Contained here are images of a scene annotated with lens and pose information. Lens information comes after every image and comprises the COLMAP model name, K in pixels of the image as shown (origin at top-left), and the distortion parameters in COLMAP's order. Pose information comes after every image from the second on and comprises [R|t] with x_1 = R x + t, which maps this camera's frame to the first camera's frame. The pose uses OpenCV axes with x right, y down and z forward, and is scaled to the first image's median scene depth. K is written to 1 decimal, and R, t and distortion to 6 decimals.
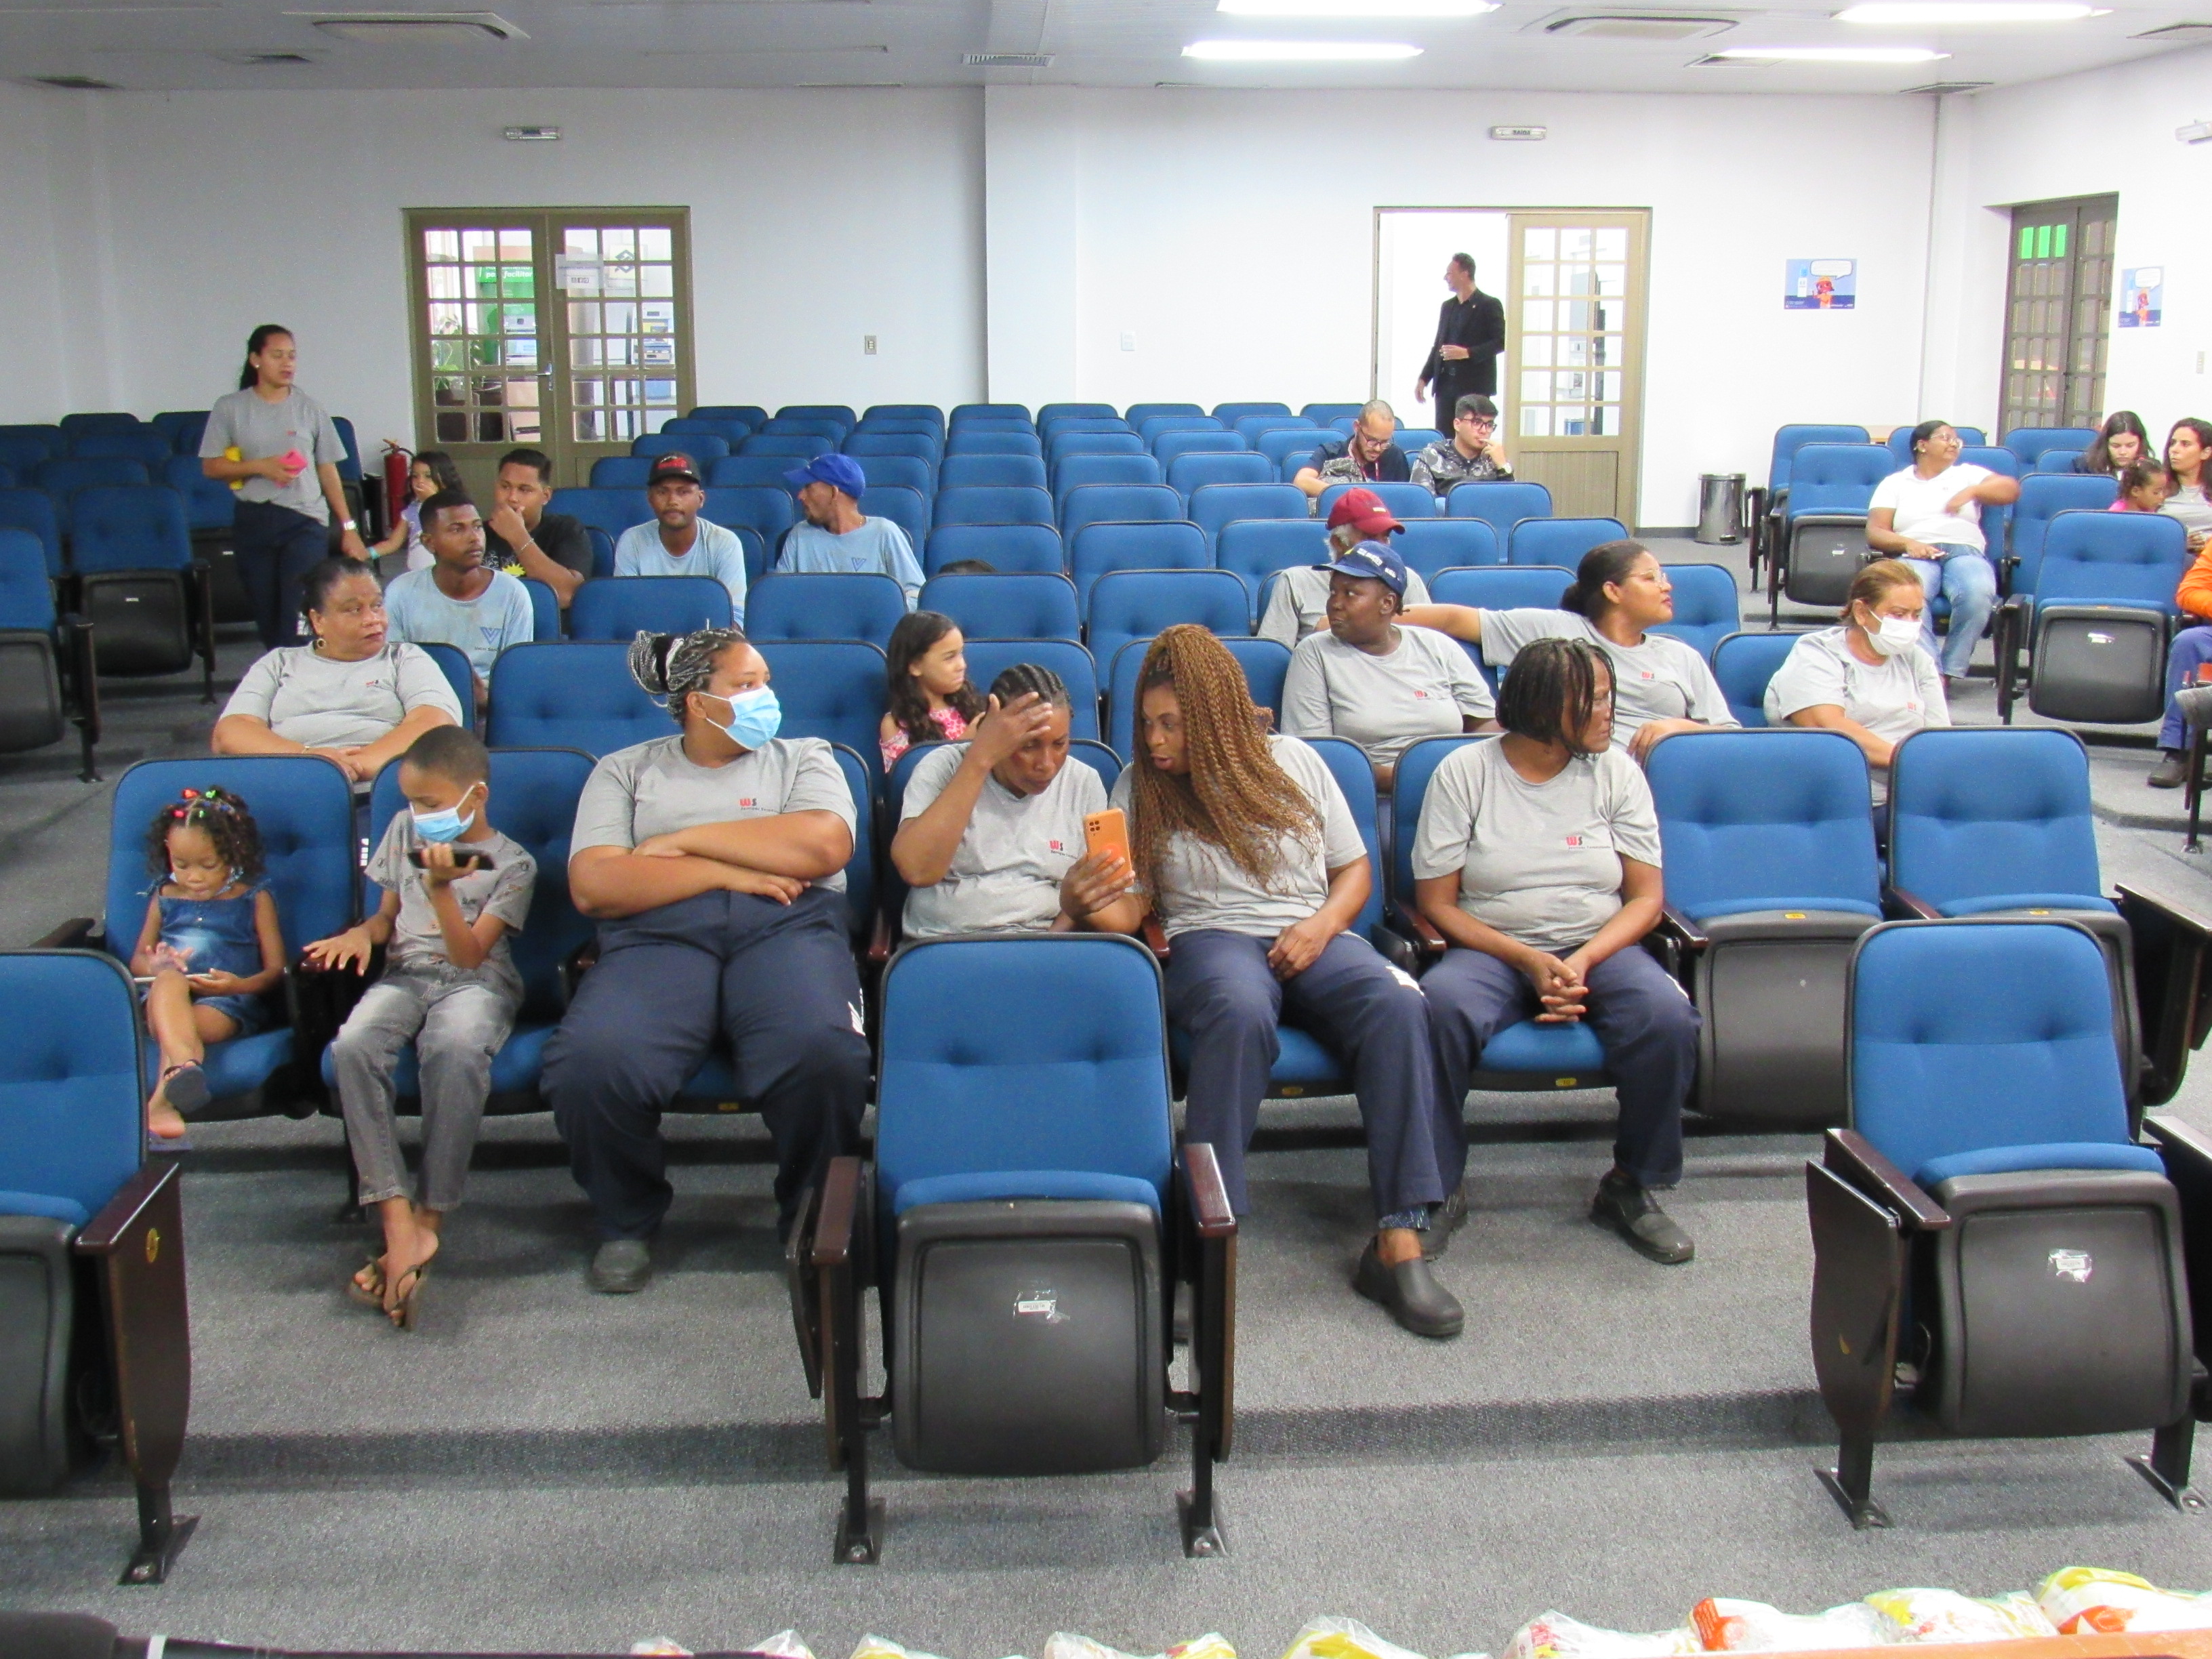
lens RADIAL K [[2314.8, 0, 1106.0], [0, 2314.8, 829.5], [0, 0, 1]] dist [-0.047492, -0.002503]
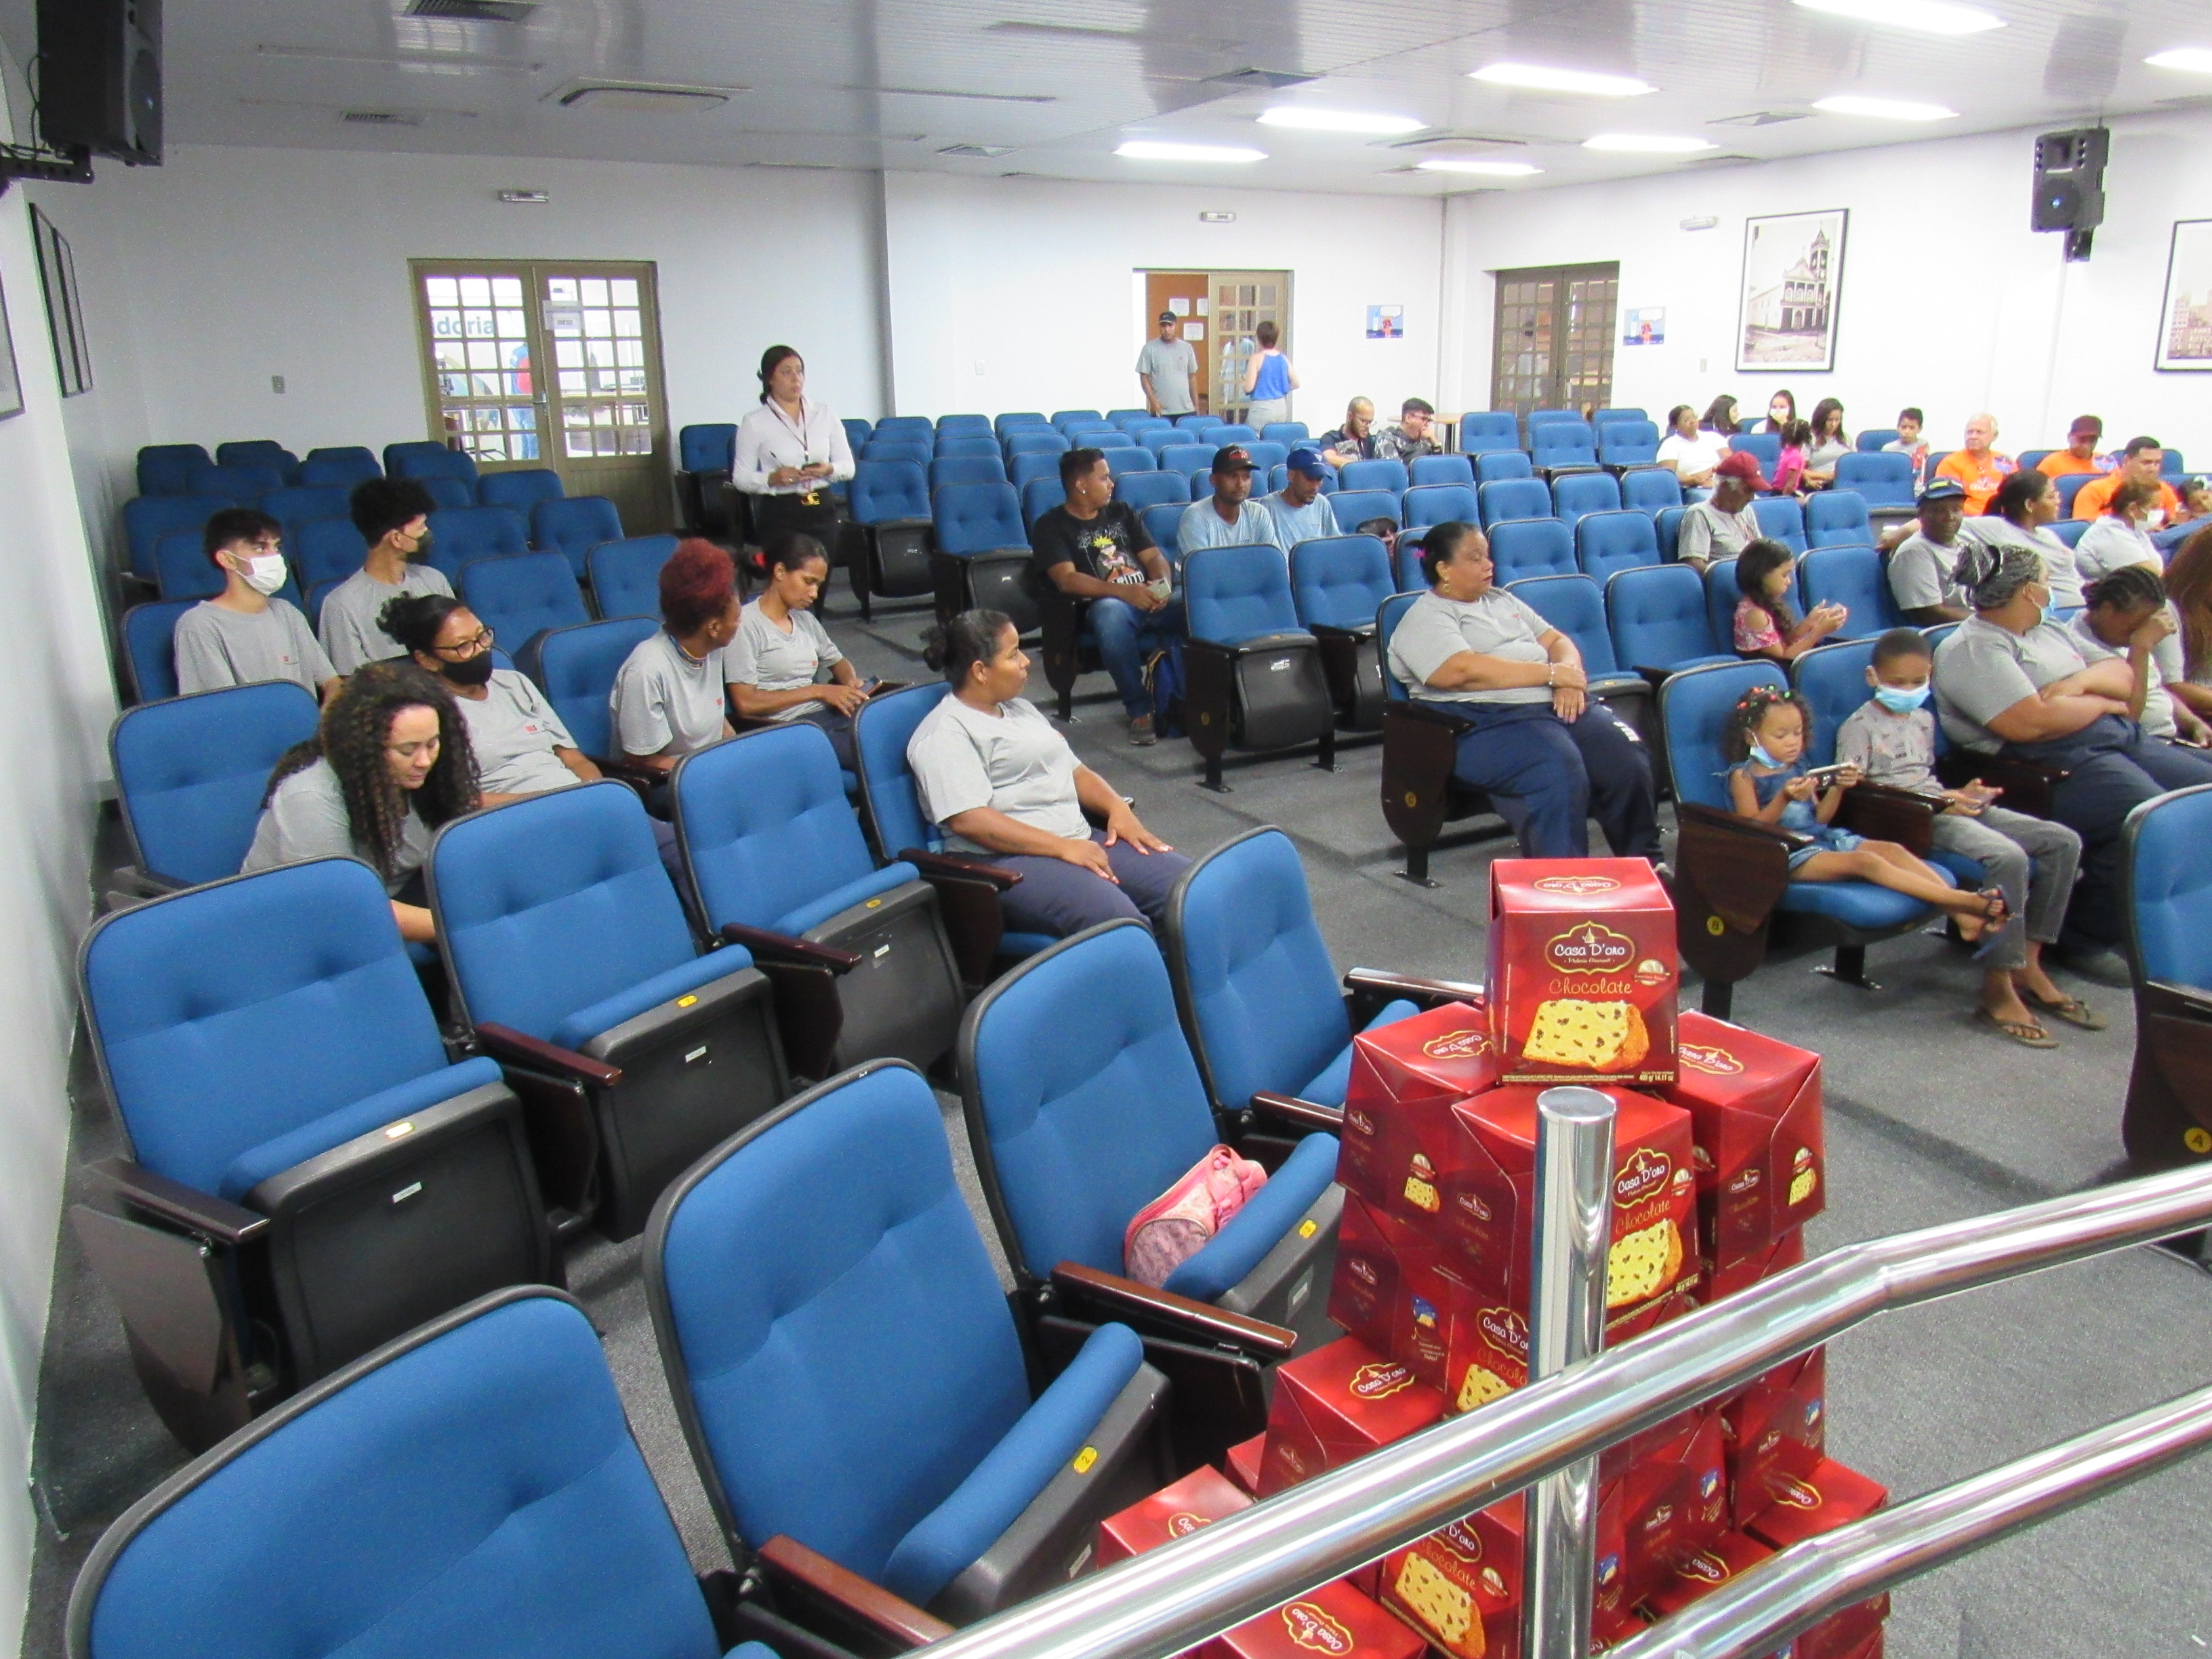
lens RADIAL K [[1583.9, 0, 1110.9], [0, 1583.9, 820.9], [0, 0, 1]] dist [-0.005641, -0.002023]
pose [[0.891133, -0.139134, 0.431885, -0.370882], [0.109876, 0.989668, 0.092113, -0.024062], [-0.440239, -0.034632, 0.897213, 0.117895]]
